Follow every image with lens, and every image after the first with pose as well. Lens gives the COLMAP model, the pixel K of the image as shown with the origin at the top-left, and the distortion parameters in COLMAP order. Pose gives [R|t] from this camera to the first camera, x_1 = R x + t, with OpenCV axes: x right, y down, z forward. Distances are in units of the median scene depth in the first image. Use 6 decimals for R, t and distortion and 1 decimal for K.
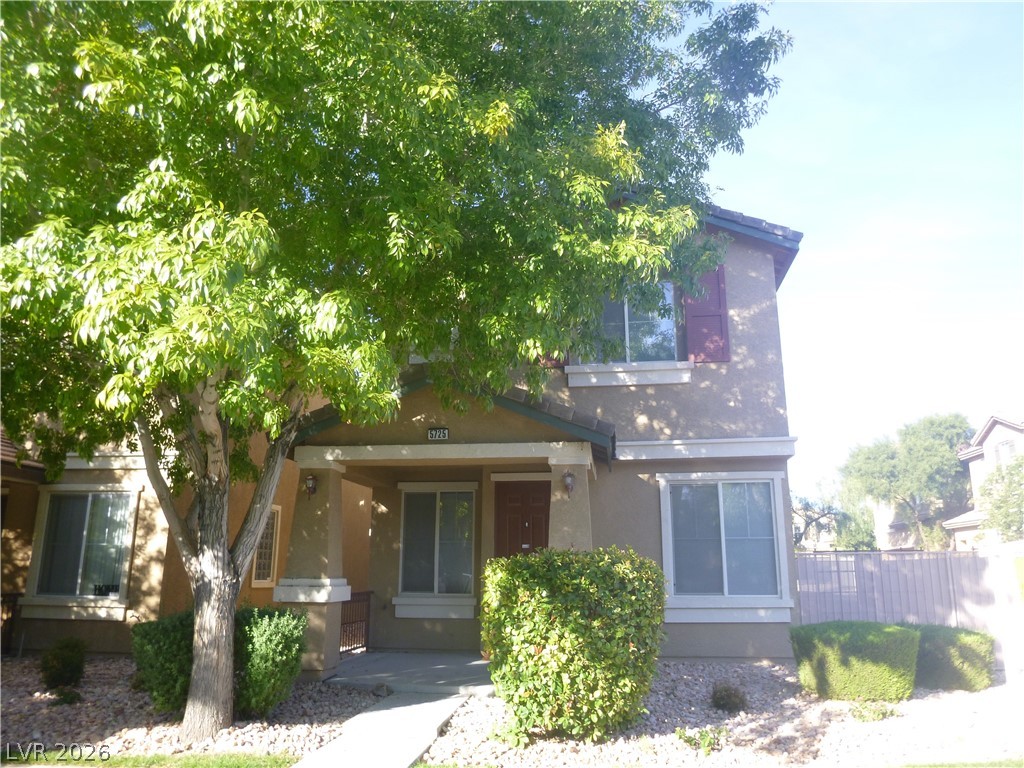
lens RADIAL K [[754.8, 0, 512.0], [0, 754.8, 384.0], [0, 0, 1]] dist [-0.069900, 0.000001]
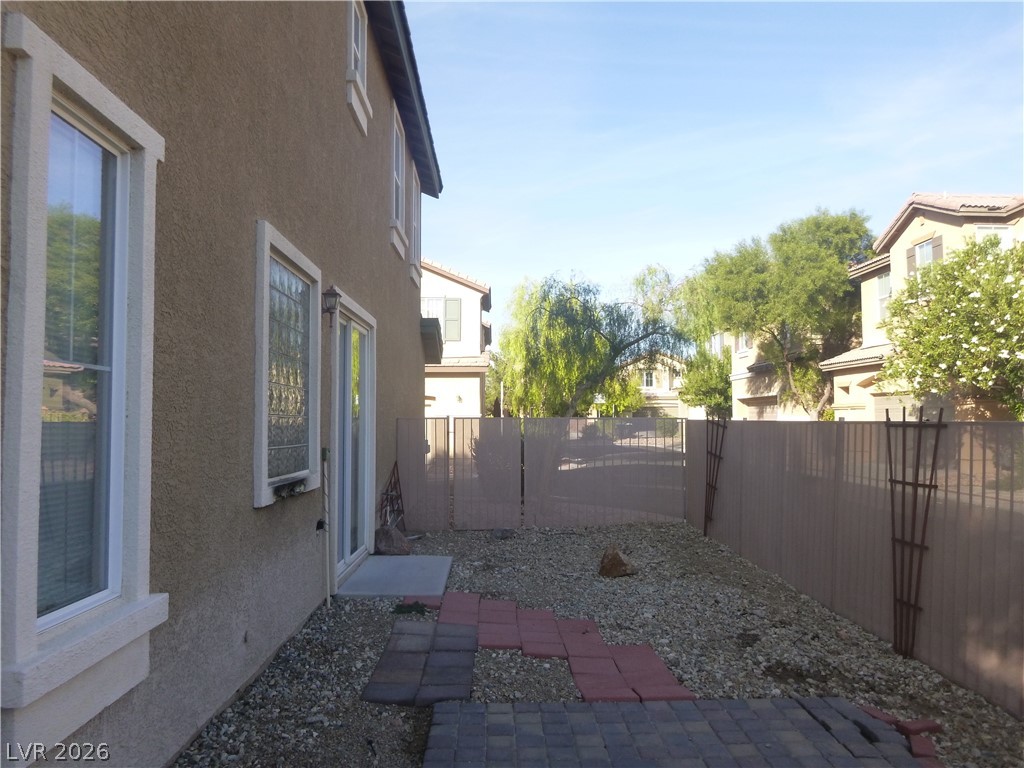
lens RADIAL K [[754.8, 0, 512.0], [0, 754.8, 384.0], [0, 0, 1]] dist [-0.069900, 0.000001]
pose [[0.986810, -0.002330, 0.161868, 0.161280], [-0.029253, 0.980870, 0.192452, 0.074958], [-0.159220, -0.194649, 0.967864, 0.323368]]
